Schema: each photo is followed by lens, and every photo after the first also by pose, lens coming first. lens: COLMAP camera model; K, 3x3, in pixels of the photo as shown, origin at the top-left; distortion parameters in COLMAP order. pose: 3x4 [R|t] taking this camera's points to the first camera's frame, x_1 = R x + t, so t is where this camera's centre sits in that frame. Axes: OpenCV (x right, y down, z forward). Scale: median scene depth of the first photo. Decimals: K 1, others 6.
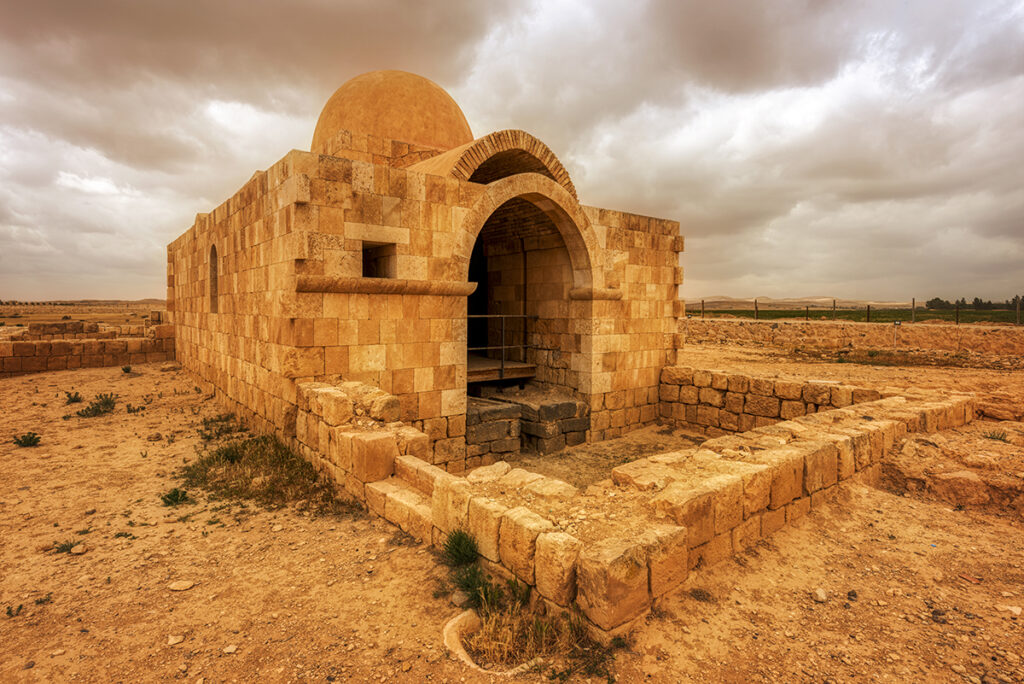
lens RADIAL K [[554.8, 0, 512.5], [0, 554.8, 337.7], [0, 0, 1]] dist [-0.001101, -0.000062]
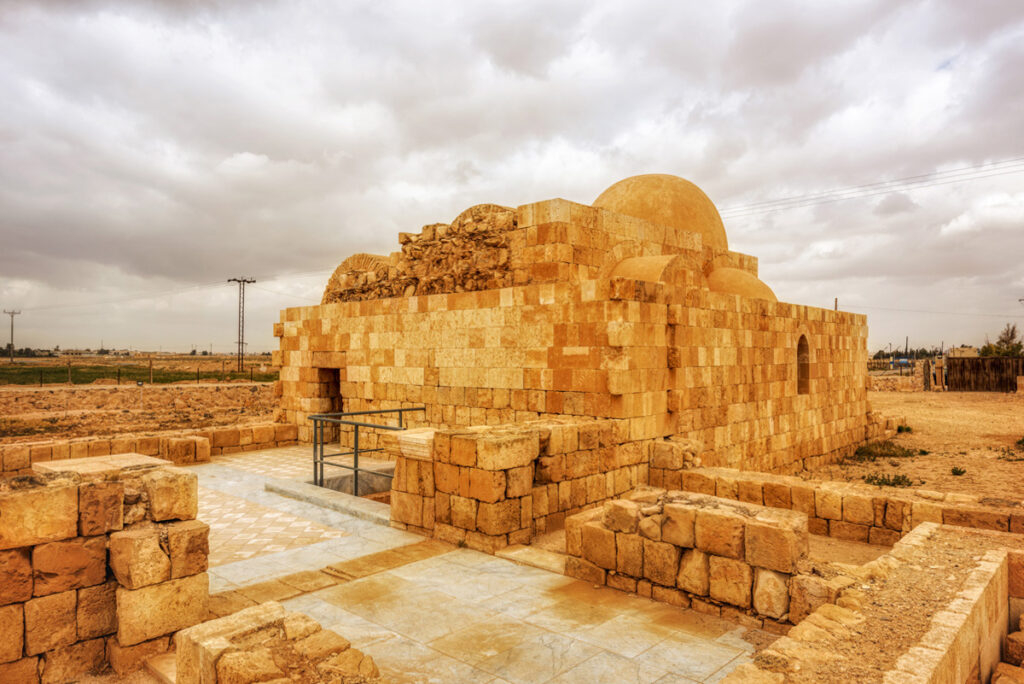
lens RADIAL K [[694.5, 0, 512.4], [0, 694.5, 345.7], [0, 0, 1]] dist [-0.000862, -0.000142]
pose [[-0.170577, 0.006622, 0.985322, -2.182329], [0.051360, 0.998678, 0.002179, -0.211704], [-0.984005, 0.050978, -0.170691, 2.155518]]
